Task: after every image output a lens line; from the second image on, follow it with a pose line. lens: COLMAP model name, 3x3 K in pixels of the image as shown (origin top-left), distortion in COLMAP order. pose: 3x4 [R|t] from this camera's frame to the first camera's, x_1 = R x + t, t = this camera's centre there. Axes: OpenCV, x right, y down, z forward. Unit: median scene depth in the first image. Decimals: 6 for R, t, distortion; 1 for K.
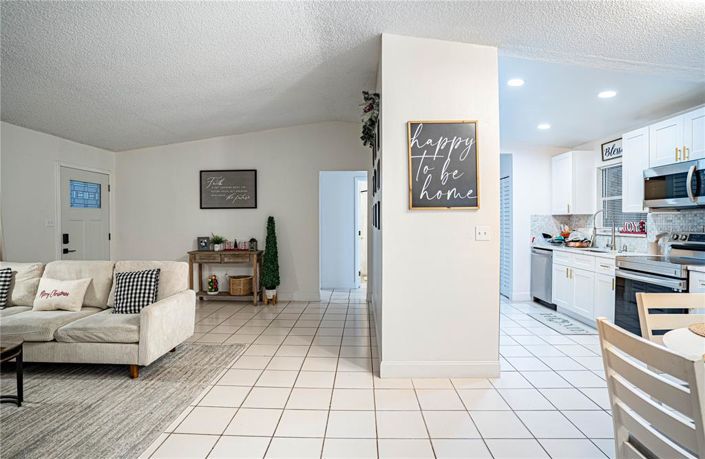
lens RADIAL K [[350.1, 0, 352.5], [0, 350.1, 229.5], [0, 0, 1]] dist [0.001837, 0.000675]
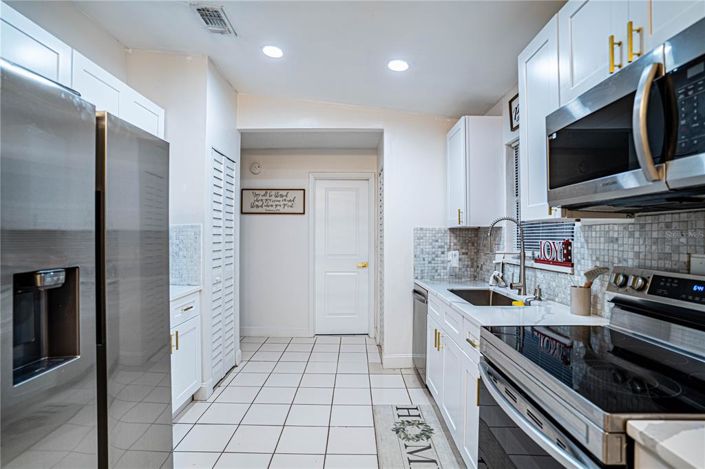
lens RADIAL K [[358.0, 0, 352.5], [0, 358.0, 234.5], [0, 0, 1]] dist [0.001109, 0.000119]
pose [[0.999539, 0.010151, 0.028598, 0.575109], [-0.009267, 0.999479, -0.030902, -0.014561], [-0.028897, 0.030623, 0.999113, 0.572483]]
